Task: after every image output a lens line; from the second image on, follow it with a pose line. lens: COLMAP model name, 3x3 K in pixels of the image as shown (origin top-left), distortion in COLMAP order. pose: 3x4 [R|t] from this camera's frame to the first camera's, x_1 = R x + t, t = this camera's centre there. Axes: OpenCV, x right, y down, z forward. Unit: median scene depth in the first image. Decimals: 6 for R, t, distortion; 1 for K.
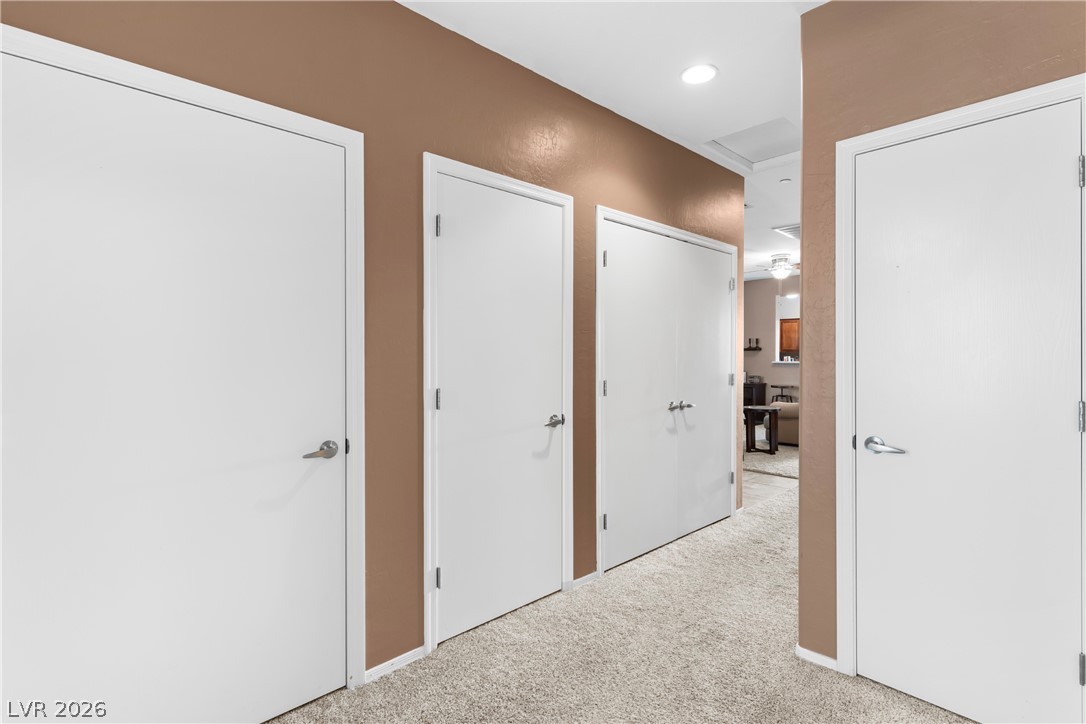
lens RADIAL K [[514.7, 0, 547.2], [0, 514.7, 354.1], [0, 0, 1]] dist [0.001641, -0.001192]
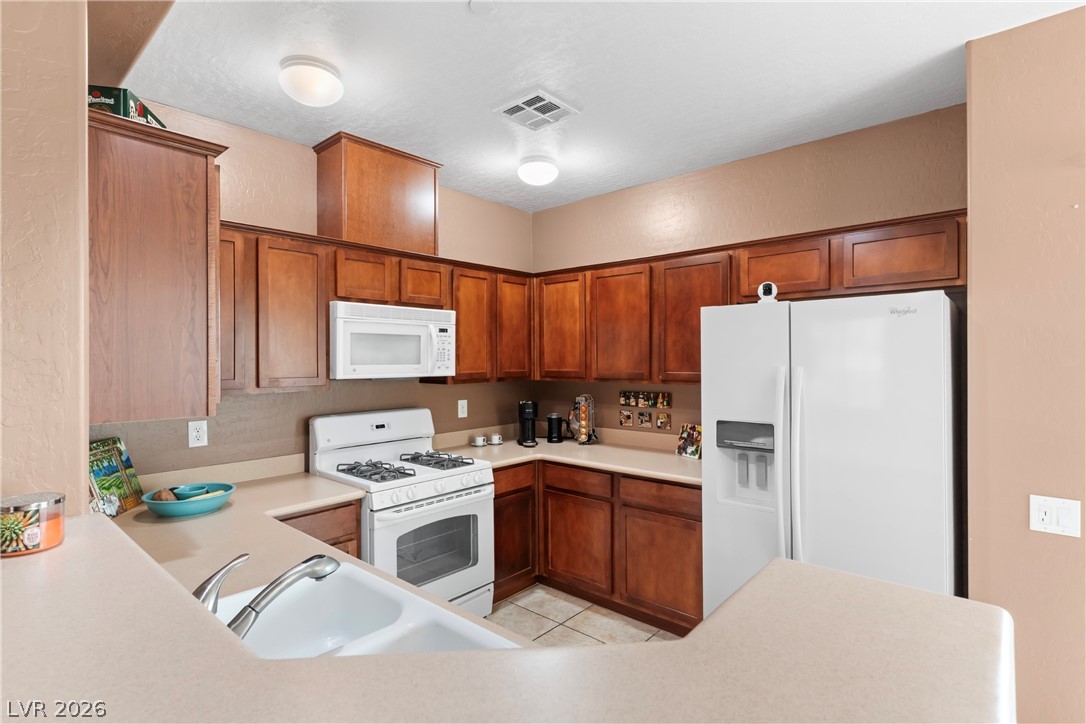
lens RADIAL K [[532.4, 0, 541.5], [0, 532.4, 357.6], [0, 0, 1]] dist [0.000467, -0.000230]
pose [[0.997384, -0.001713, 0.072269, 0.545832], [0.001595, 0.999997, 0.001693, -0.022821], [-0.072272, -0.001573, 0.997384, 0.865622]]
